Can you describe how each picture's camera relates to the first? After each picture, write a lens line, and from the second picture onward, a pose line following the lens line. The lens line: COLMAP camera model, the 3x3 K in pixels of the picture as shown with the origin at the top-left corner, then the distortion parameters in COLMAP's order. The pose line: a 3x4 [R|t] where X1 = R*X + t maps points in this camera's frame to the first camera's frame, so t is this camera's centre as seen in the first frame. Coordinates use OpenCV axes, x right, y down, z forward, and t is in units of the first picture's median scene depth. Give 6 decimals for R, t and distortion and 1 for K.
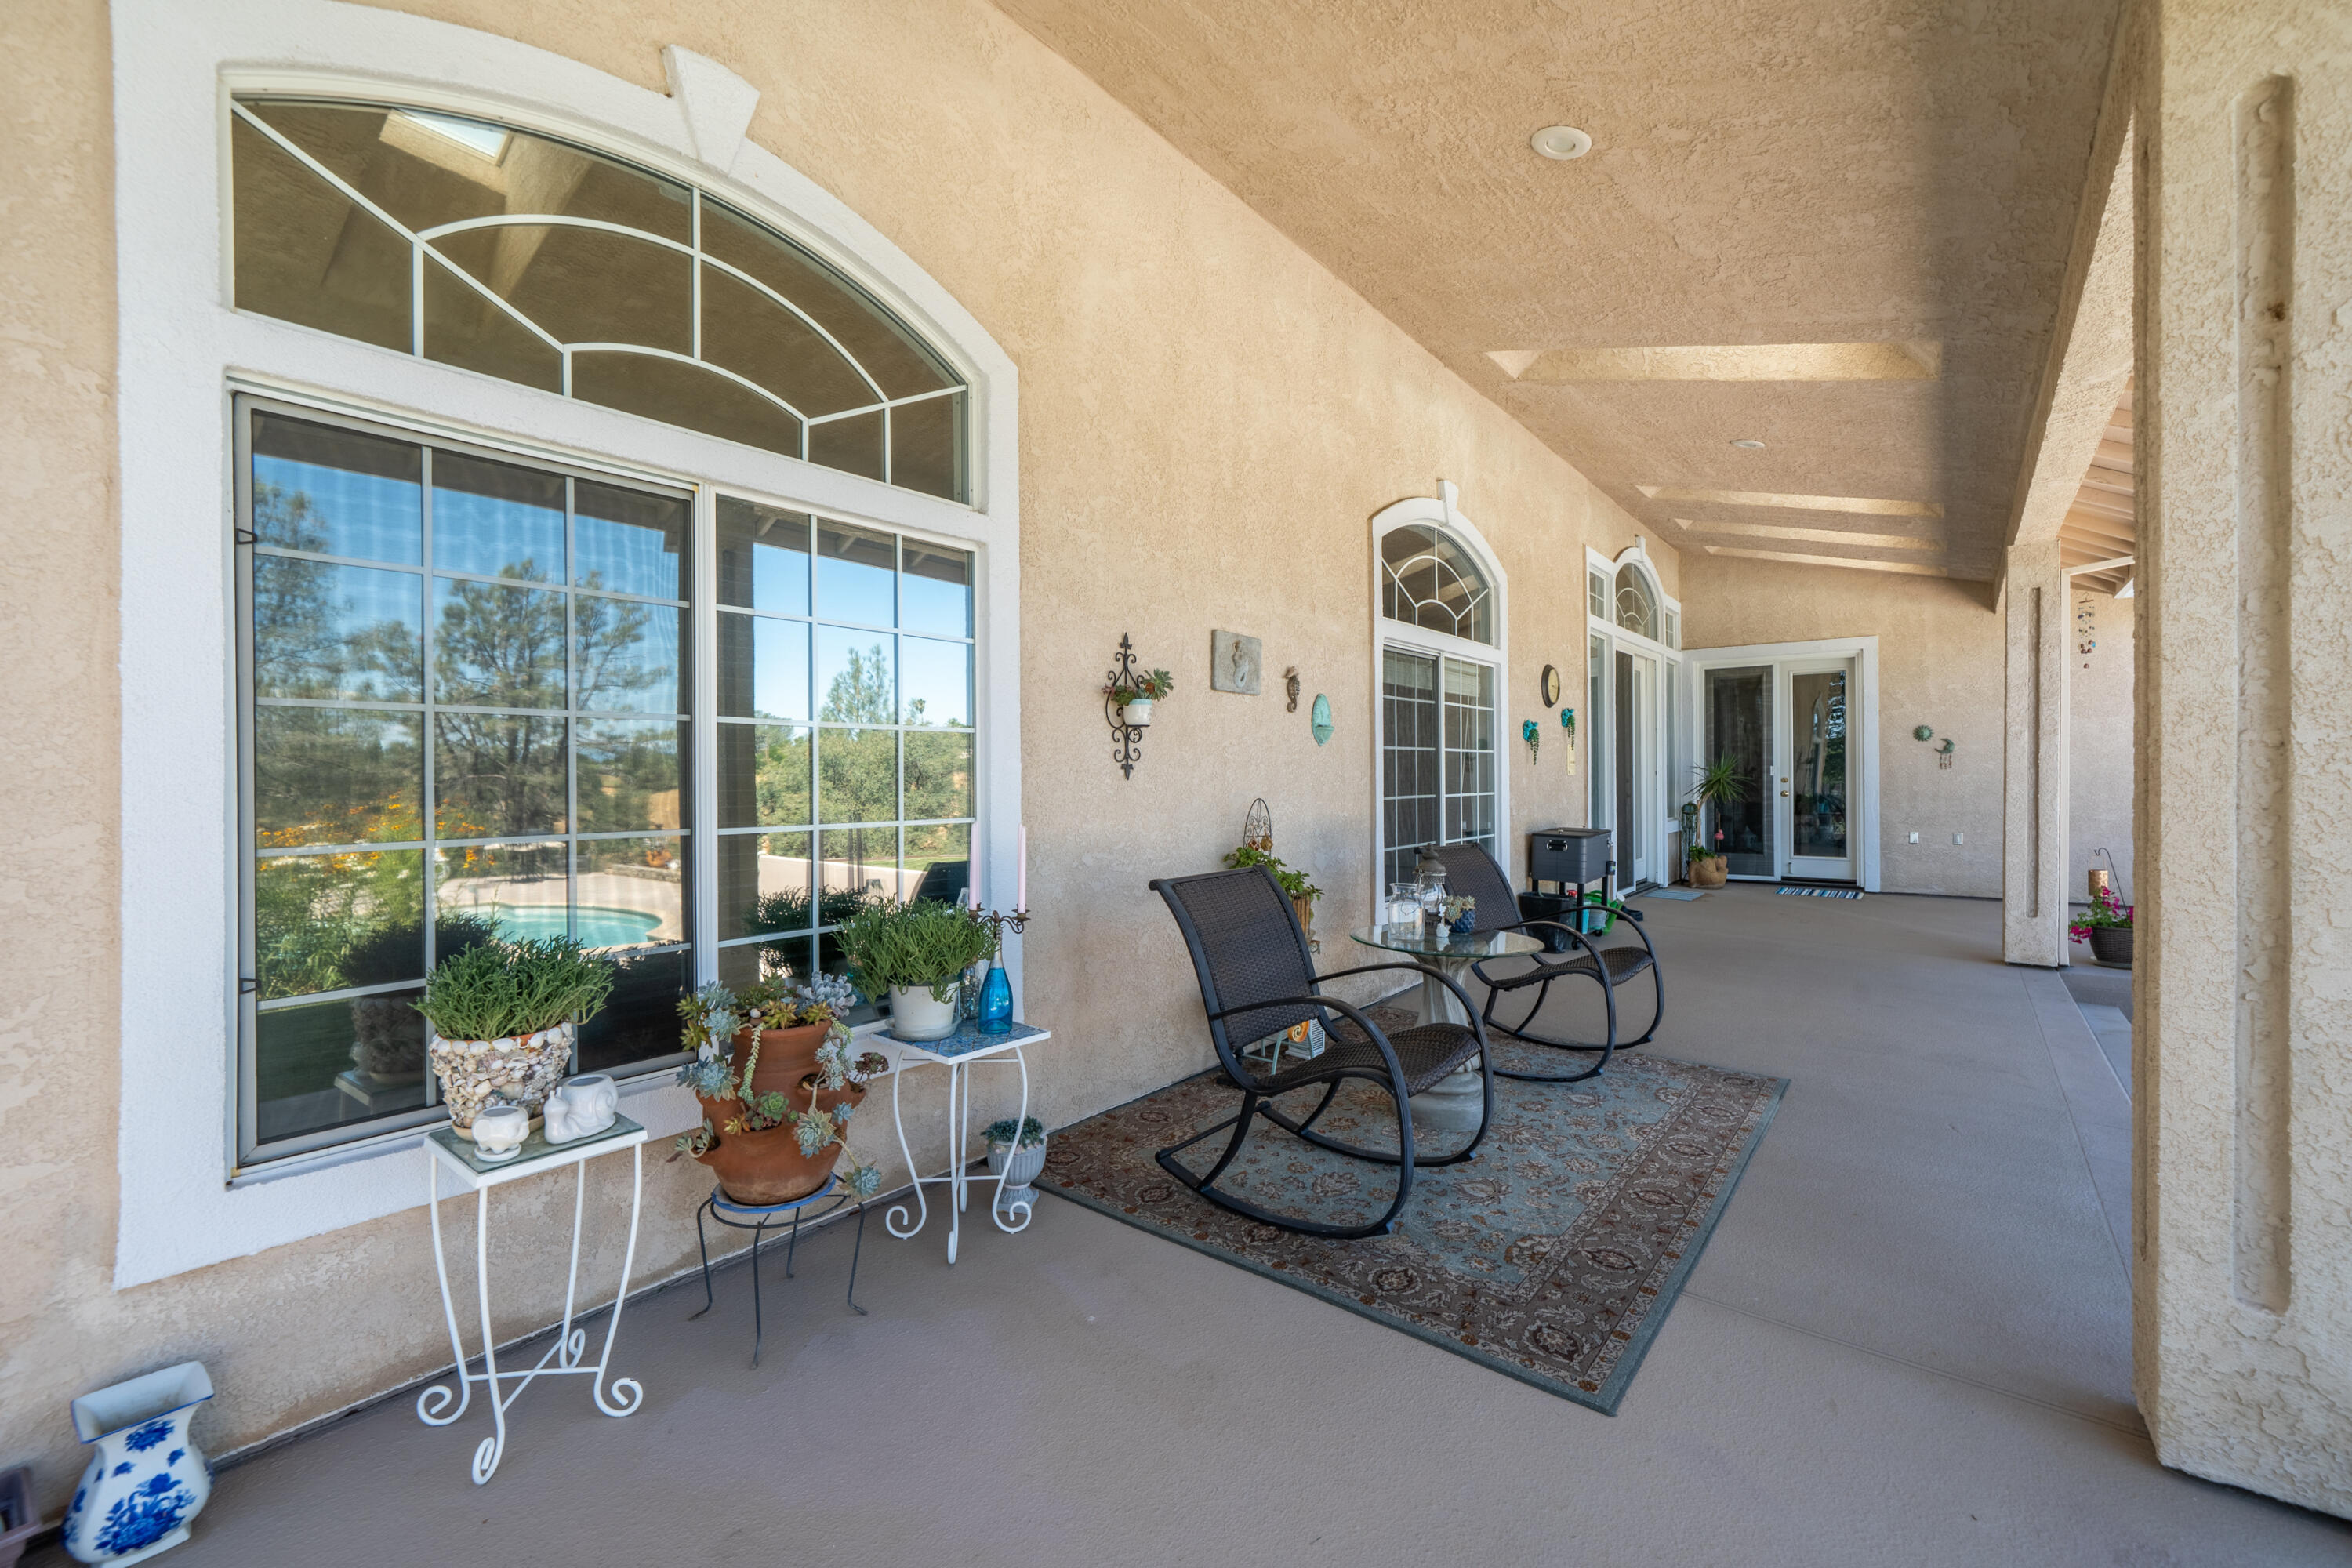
lens RADIAL K [[984.0, 0, 1176.6], [0, 984.0, 783.5], [0, 0, 1]] dist [-0.000604, 0.000516]
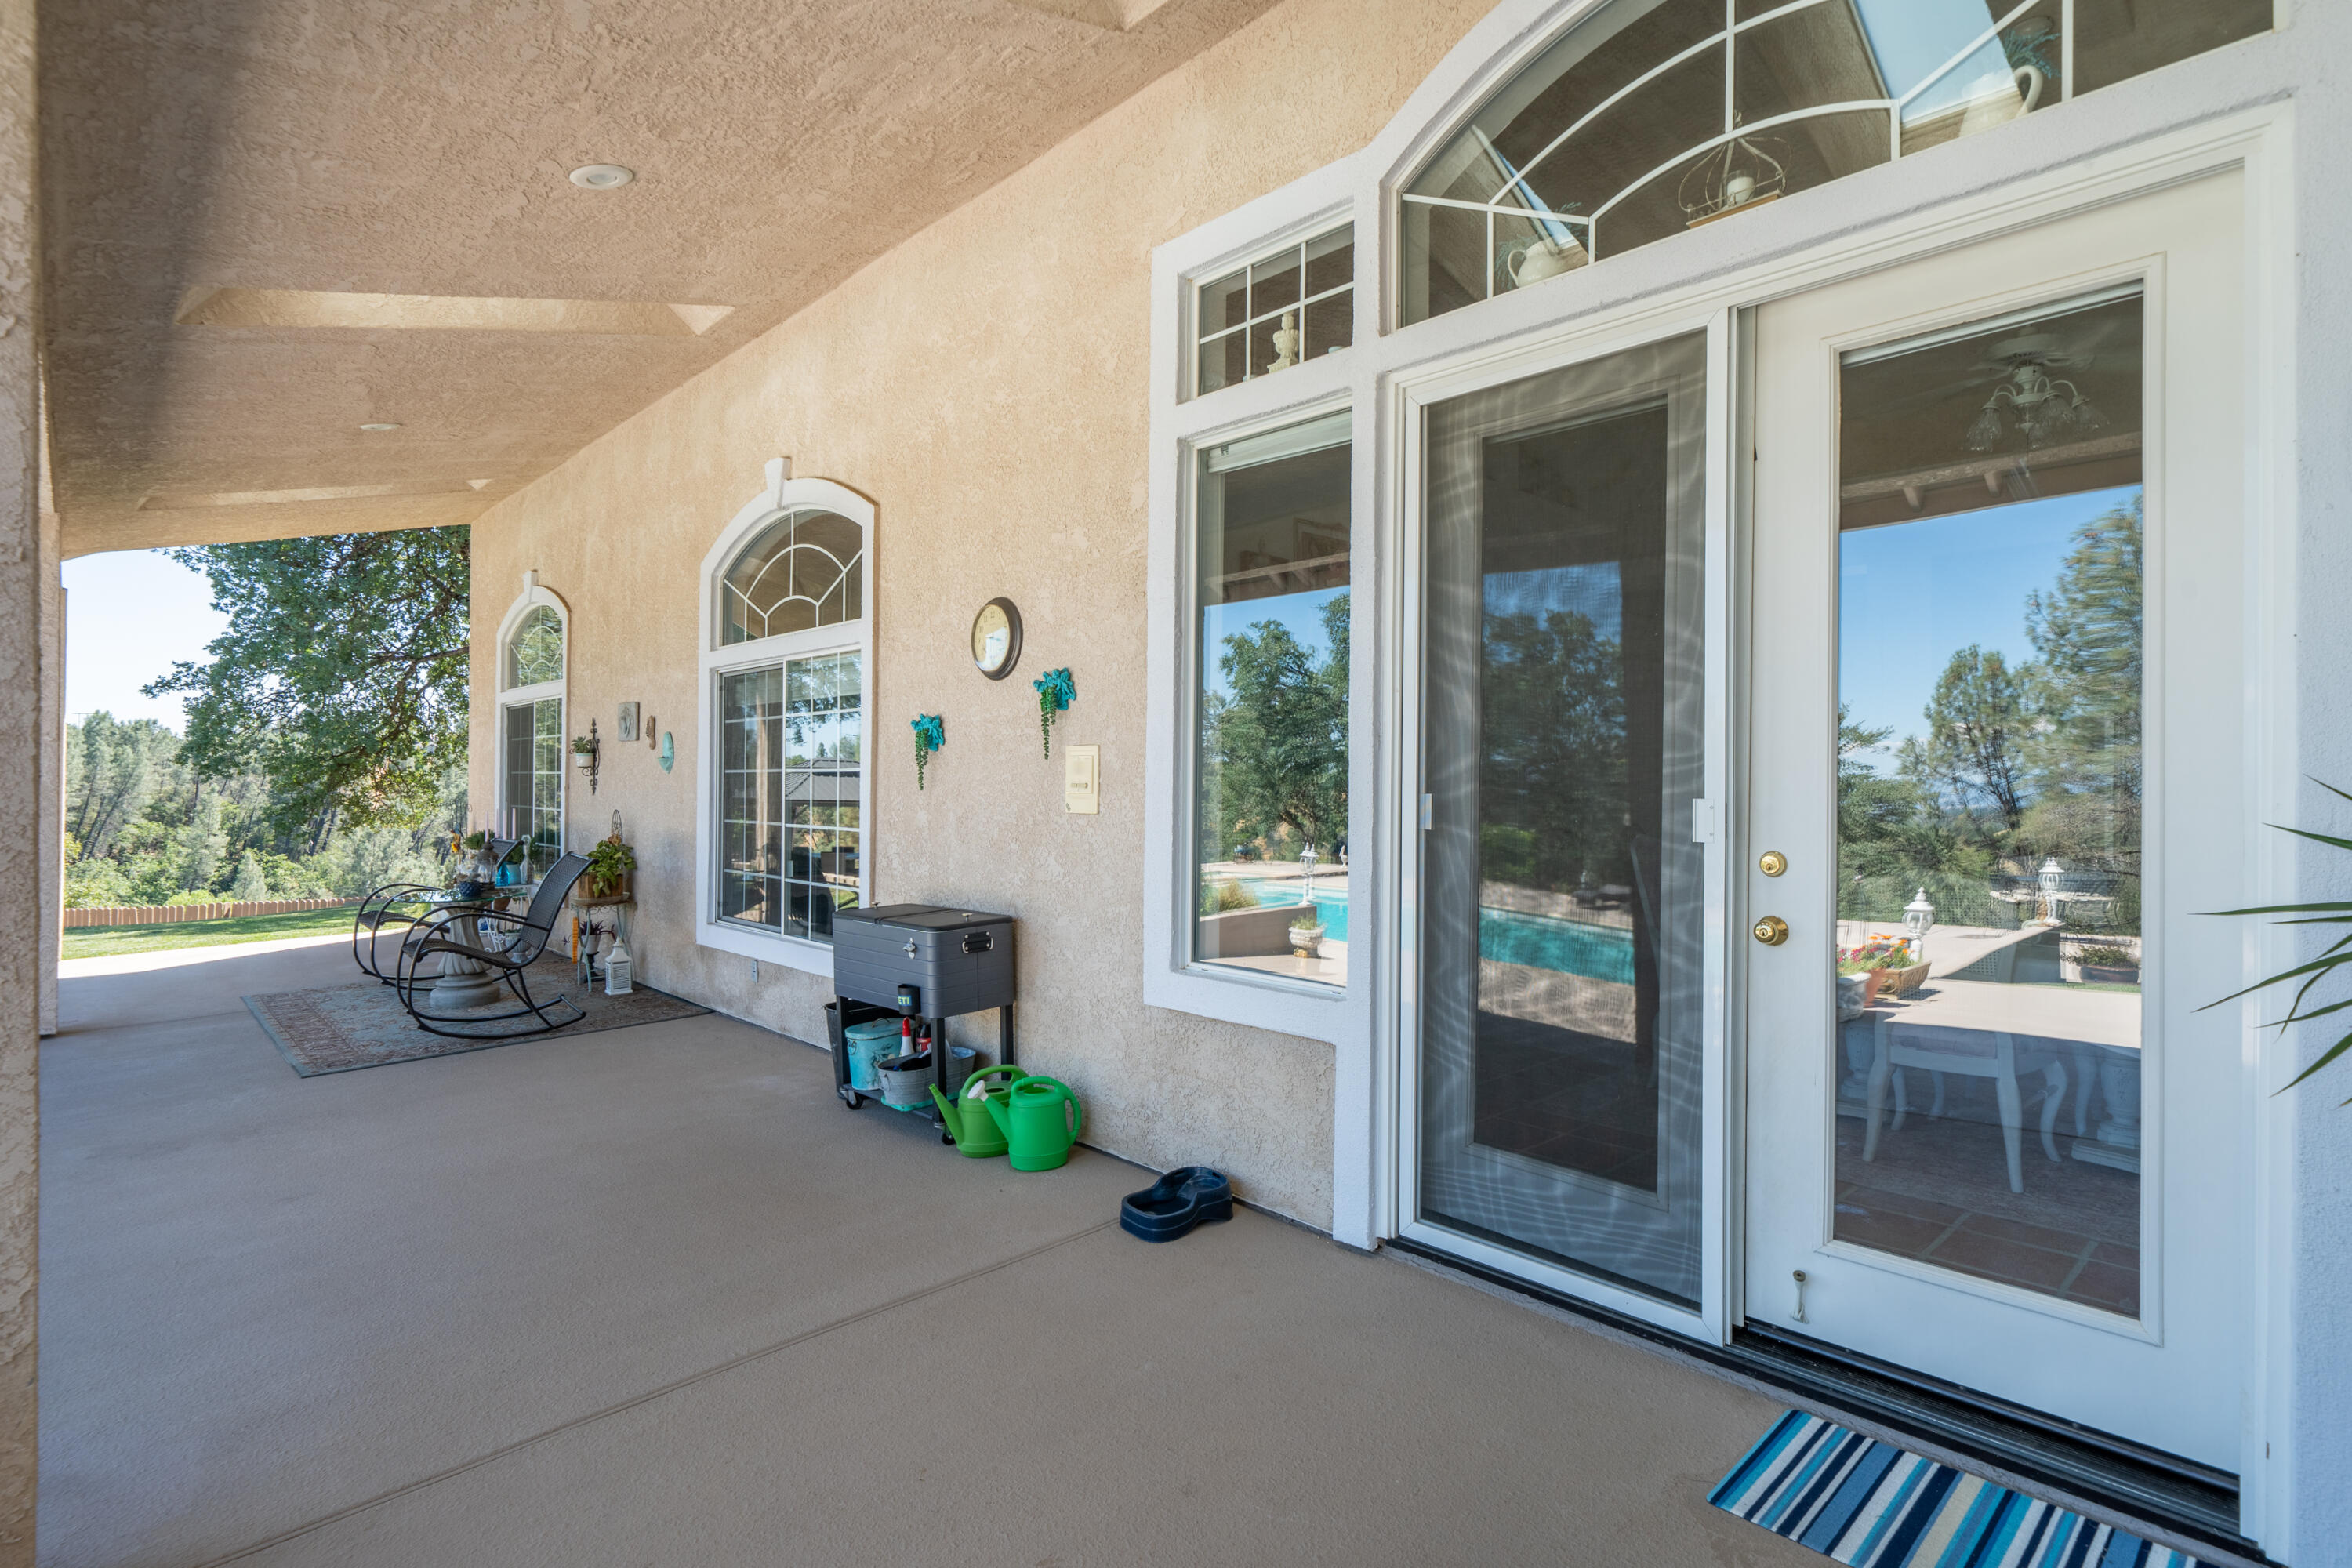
lens RADIAL K [[1163.6, 0, 1169.1], [0, 1163.6, 788.1], [0, 0, 1]] dist [0.000226, -0.000311]
pose [[-0.150923, 0.011968, -0.988473, 1.146701], [-0.013575, 0.999807, 0.014178, -0.035657], [0.988452, 0.015559, -0.150732, 1.396417]]
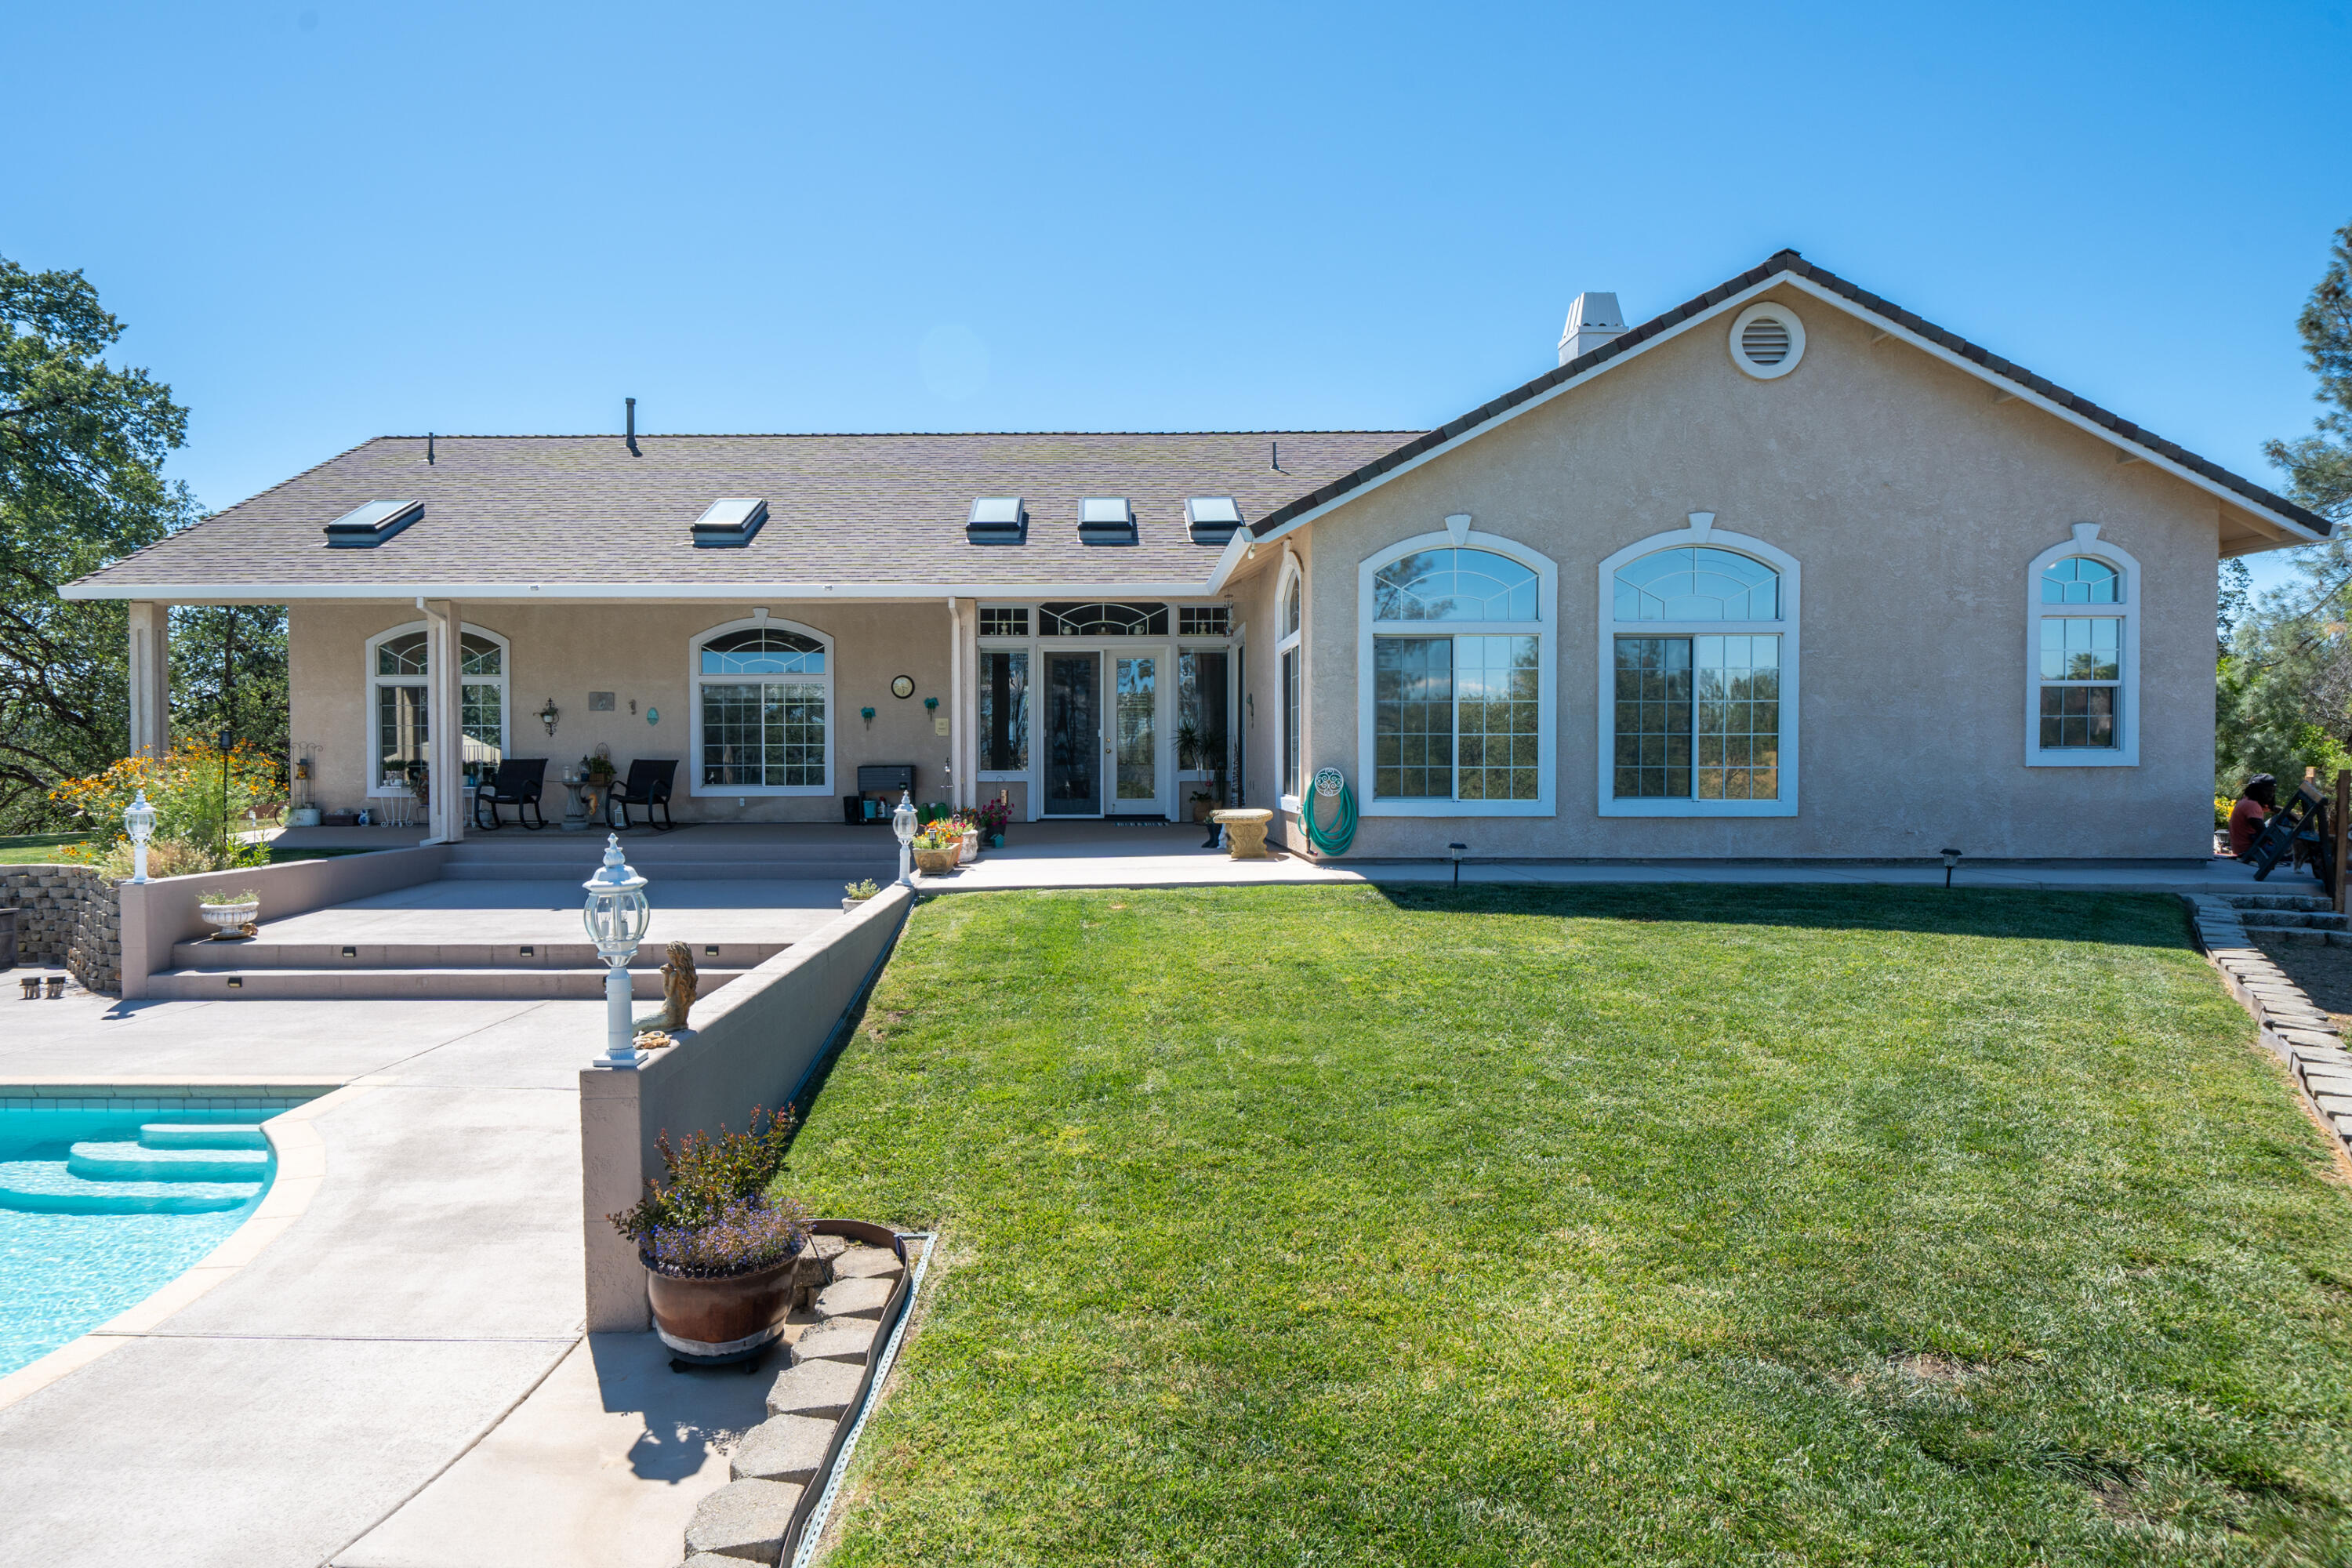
lens RADIAL K [[1420.7, 0, 1168.1], [0, 1420.7, 773.2], [0, 0, 1]] dist [0.005819, 0.000165]
pose [[0.600832, 0.011677, -0.799290, 3.262184], [-0.009303, 0.999928, 0.007616, 0.041872], [0.799321, 0.002860, 0.600897, -0.212549]]
